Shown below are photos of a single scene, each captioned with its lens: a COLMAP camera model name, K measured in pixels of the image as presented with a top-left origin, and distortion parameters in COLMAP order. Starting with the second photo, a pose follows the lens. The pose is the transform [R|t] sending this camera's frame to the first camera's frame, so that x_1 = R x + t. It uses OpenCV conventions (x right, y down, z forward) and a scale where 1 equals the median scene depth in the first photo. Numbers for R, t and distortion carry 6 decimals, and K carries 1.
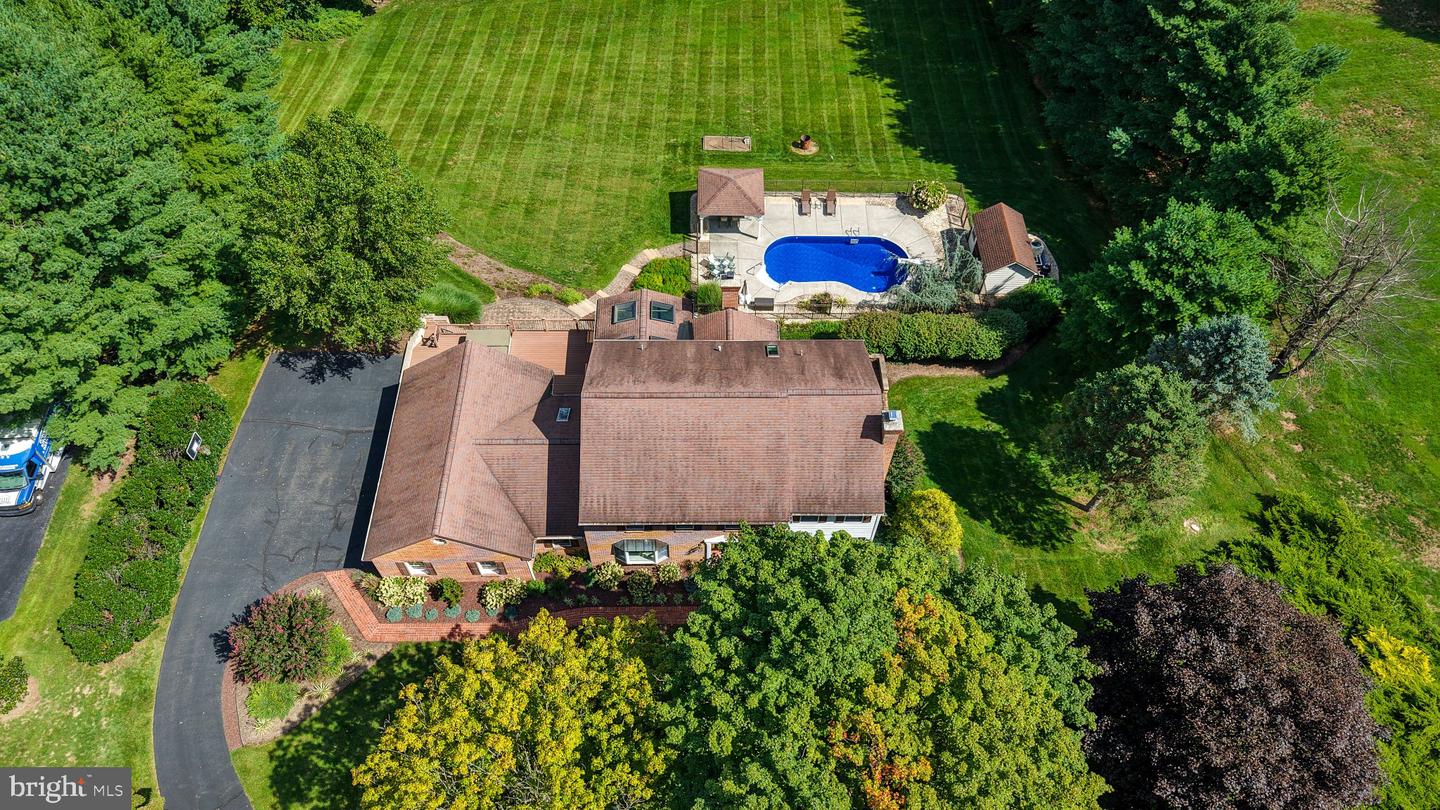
lens RADIAL K [[954.9, 0, 712.1], [0, 954.9, 421.0], [0, 0, 1]] dist [0.050686, -0.073585]
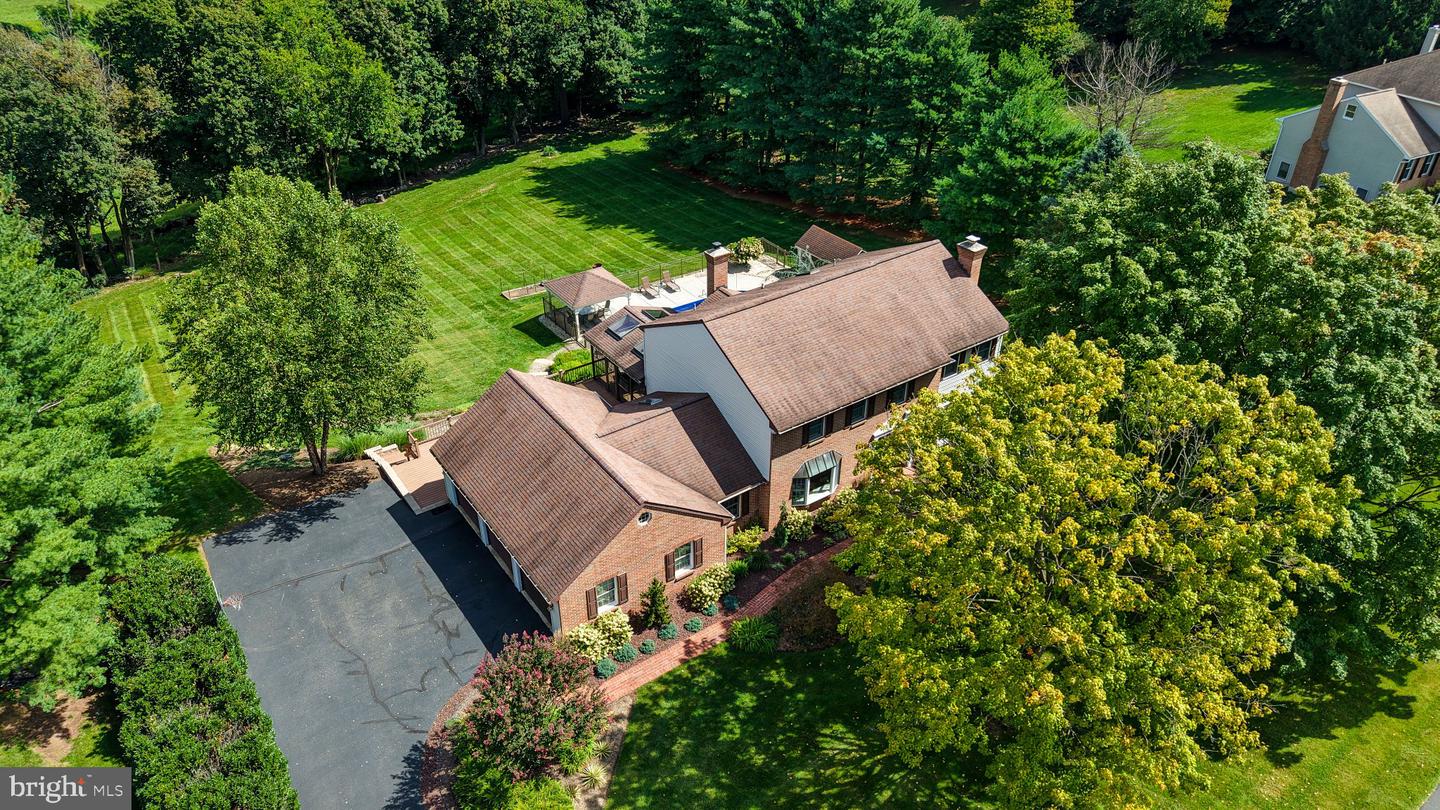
lens RADIAL K [[954.9, 0, 712.1], [0, 954.9, 421.0], [0, 0, 1]] dist [0.050686, -0.073585]
pose [[0.824178, -0.326177, 0.462968, -0.378072], [0.473406, 0.845478, -0.247091, 0.182277], [-0.310834, 0.422819, 0.851238, 0.183034]]
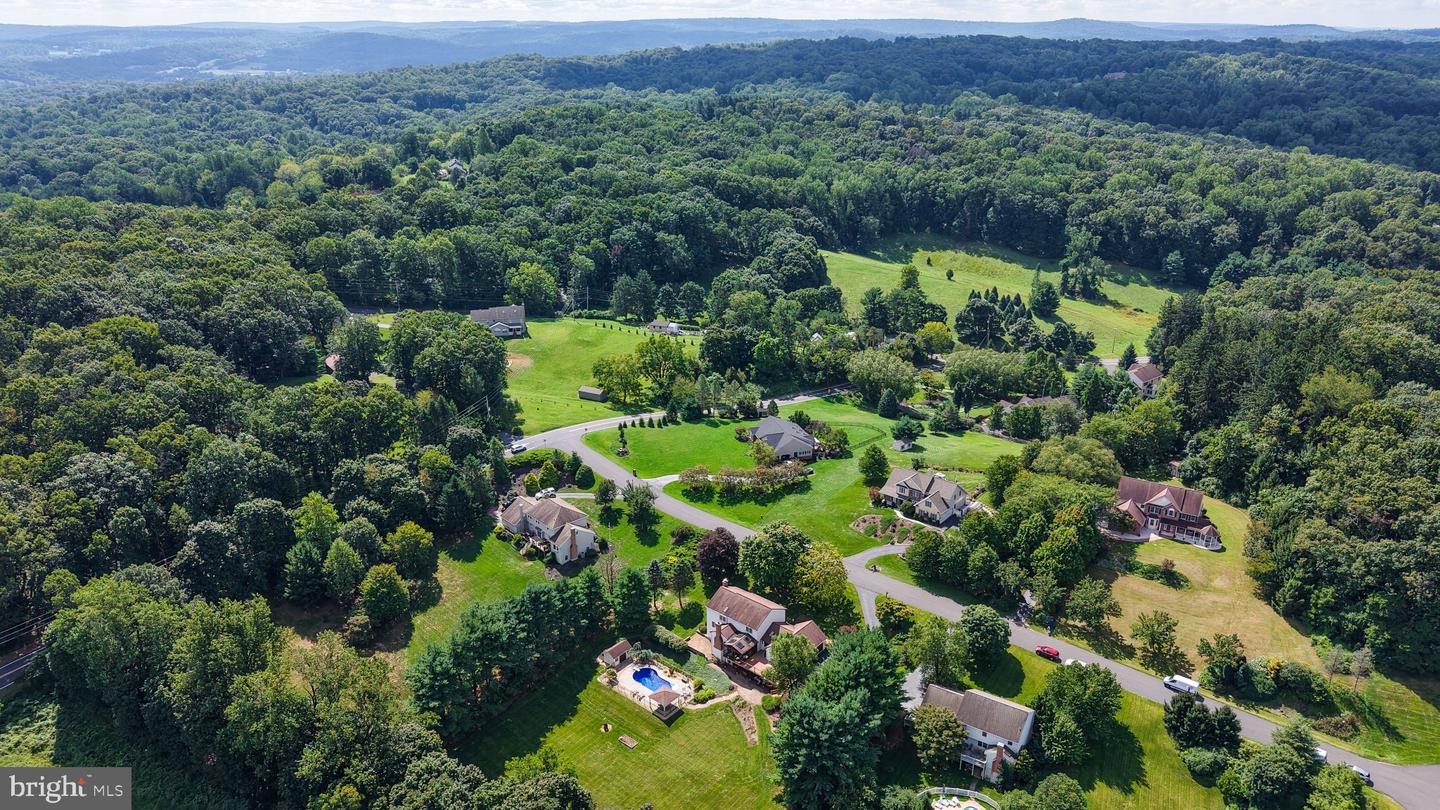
lens RADIAL K [[954.9, 0, 712.1], [0, 954.9, 421.0], [0, 0, 1]] dist [0.050686, -0.073585]
pose [[-0.759688, -0.253314, 0.598921, -1.602887], [0.537320, 0.274246, 0.797544, -2.685249], [-0.366281, 0.927697, -0.072230, 0.395301]]
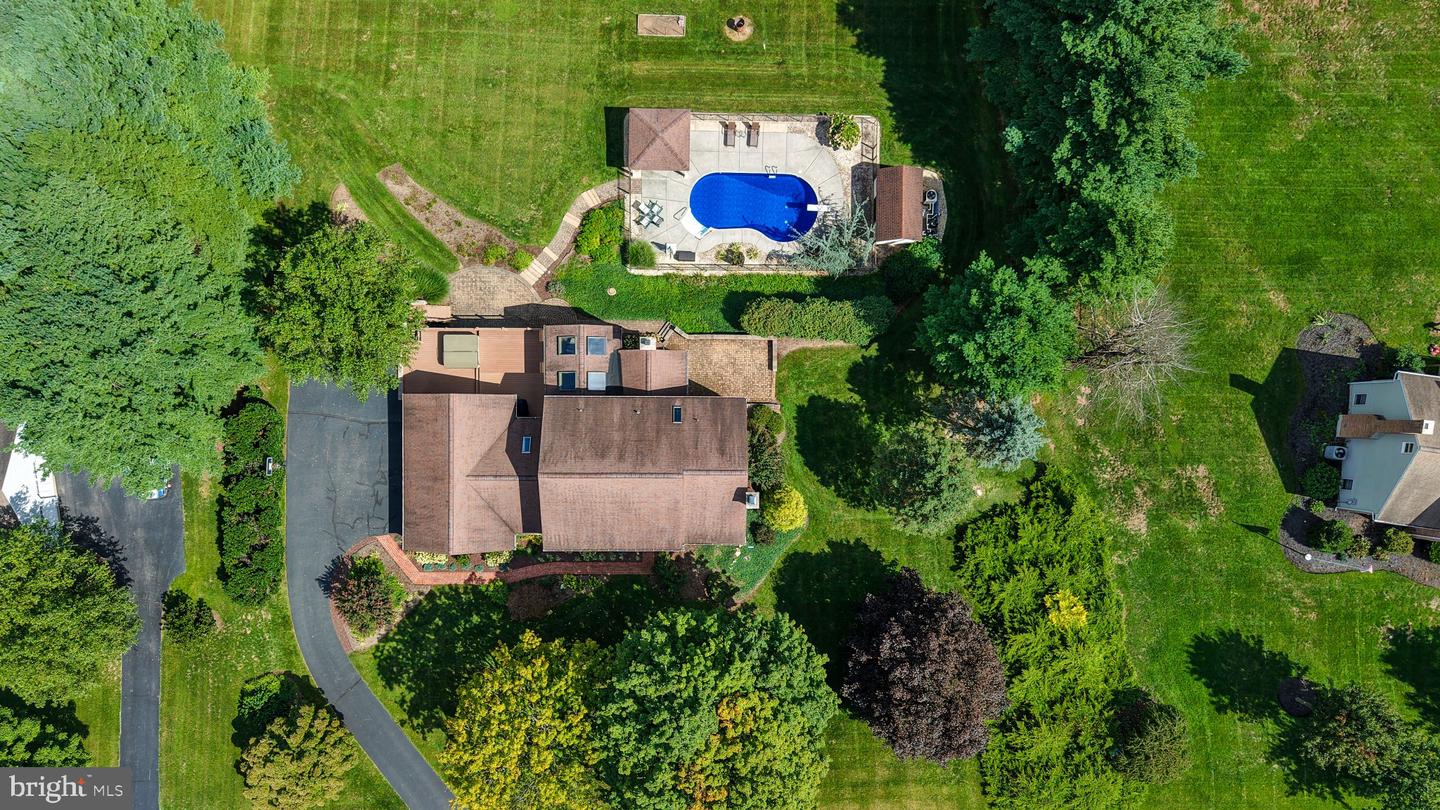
lens RADIAL K [[970.9, 0, 682.1], [0, 970.9, 457.2], [0, 0, 1]] dist [0.005976, -0.005896]
pose [[0.999872, 0.012520, -0.009990, 0.061193], [-0.004369, 0.813249, 0.581900, -0.590692], [0.015410, -0.581781, 0.813199, -0.107078]]
